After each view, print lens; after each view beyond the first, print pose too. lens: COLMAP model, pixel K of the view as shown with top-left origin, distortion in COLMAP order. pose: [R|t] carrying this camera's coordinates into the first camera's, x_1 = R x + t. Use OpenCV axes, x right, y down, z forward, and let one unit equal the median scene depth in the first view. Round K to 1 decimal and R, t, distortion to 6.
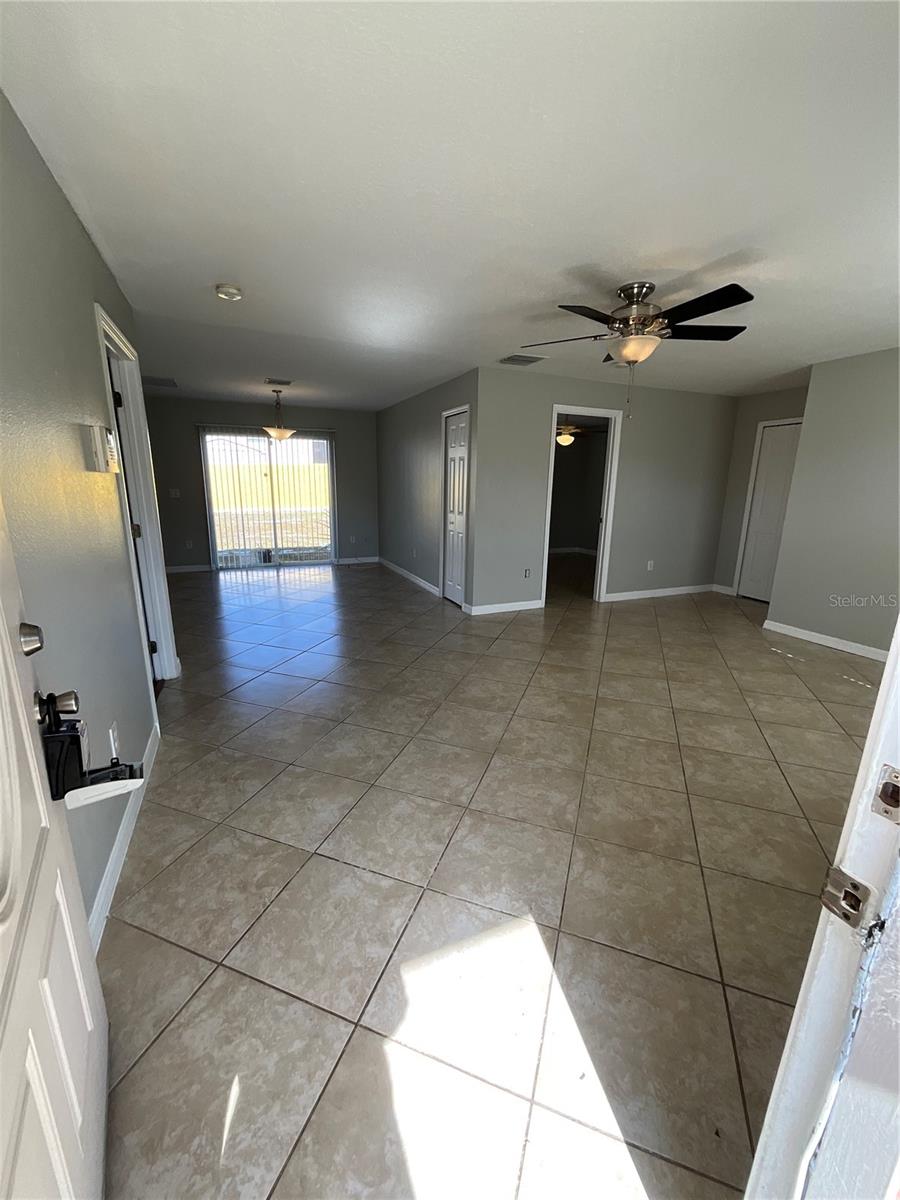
lens RADIAL K [[485.7, 0, 448.6], [0, 485.7, 600.2], [0, 0, 1]] dist [-0.009443, 0.008012]
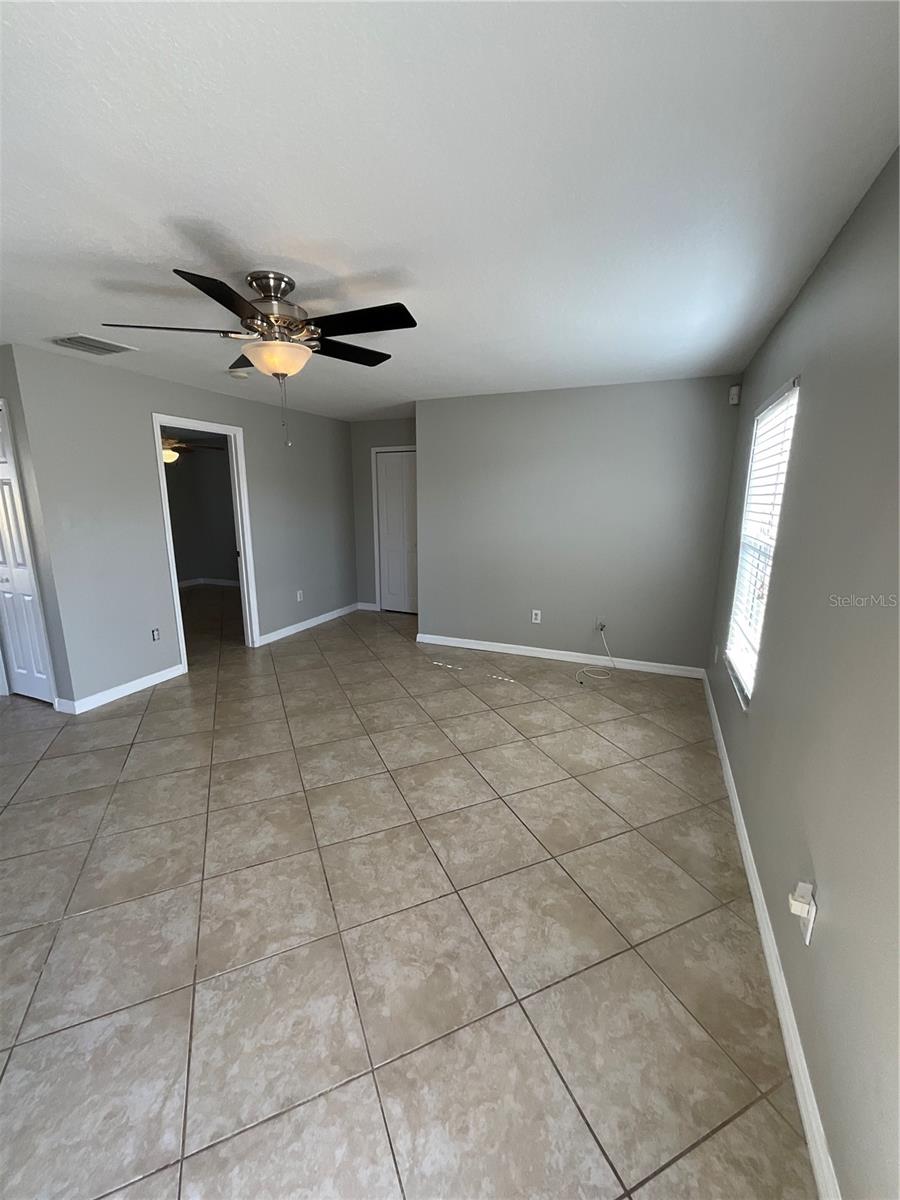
lens RADIAL K [[485.7, 0, 448.6], [0, 485.7, 600.2], [0, 0, 1]] dist [-0.009443, 0.008012]
pose [[0.723393, -0.159482, 0.671764, -0.007180], [0.174688, 0.983577, 0.045395, -0.104616], [-0.667972, 0.084511, 0.739373, 0.232941]]
